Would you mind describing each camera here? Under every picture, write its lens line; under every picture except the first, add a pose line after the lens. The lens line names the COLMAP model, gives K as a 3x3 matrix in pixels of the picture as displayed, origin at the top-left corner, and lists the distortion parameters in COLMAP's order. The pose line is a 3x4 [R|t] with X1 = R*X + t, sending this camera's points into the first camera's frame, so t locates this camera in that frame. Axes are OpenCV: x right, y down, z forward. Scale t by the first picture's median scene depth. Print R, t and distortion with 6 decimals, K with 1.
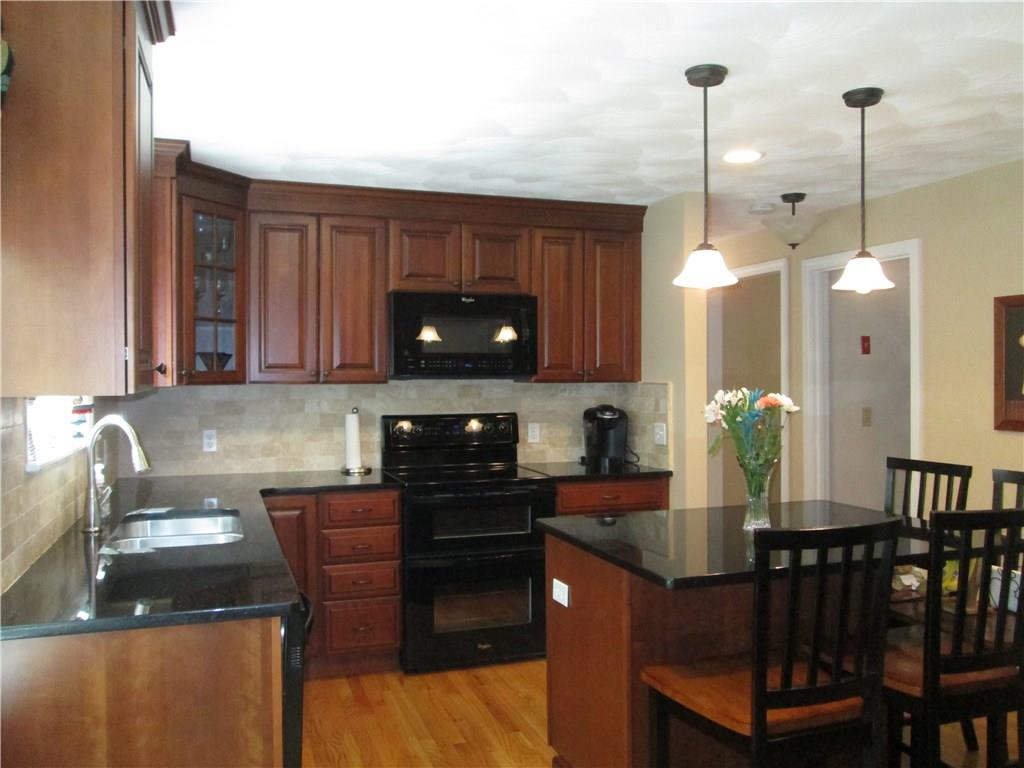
lens RADIAL K [[852.3, 0, 515.8], [0, 852.3, 383.0], [0, 0, 1]] dist [-0.018636, -0.005137]
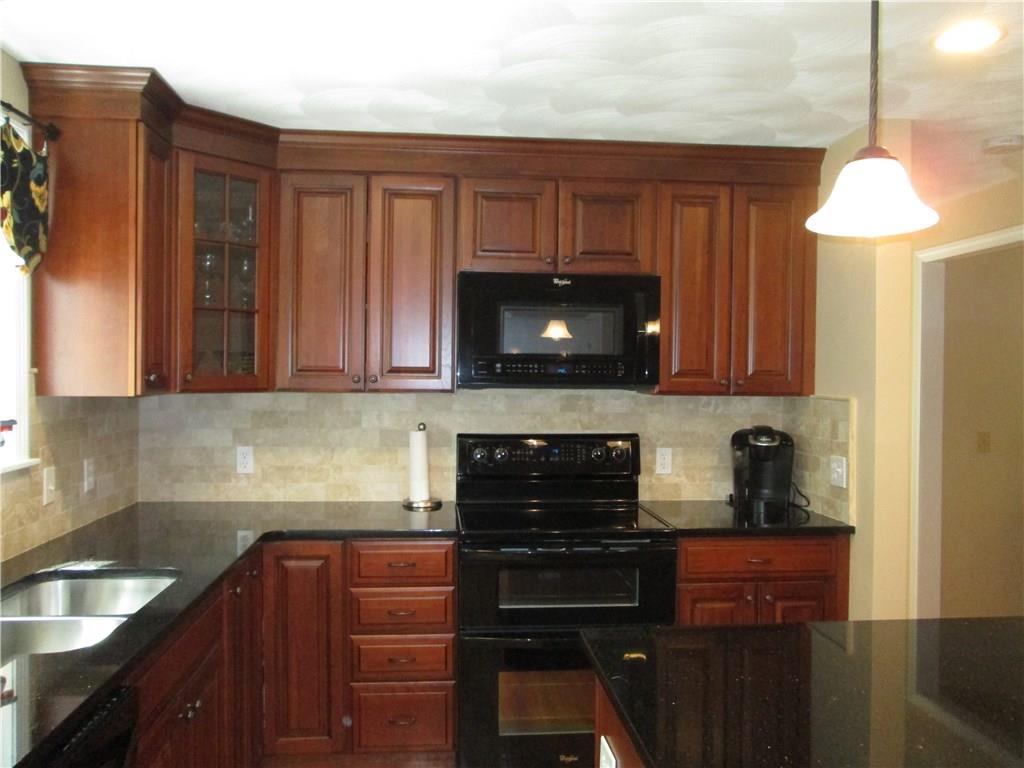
lens RADIAL K [[852.3, 0, 515.8], [0, 852.3, 383.0], [0, 0, 1]] dist [-0.018636, -0.005137]
pose [[0.970509, 0.015673, -0.240556, 0.081209], [-0.015001, 0.999877, 0.004623, -0.012421], [0.240599, -0.000879, 0.970624, 0.264346]]
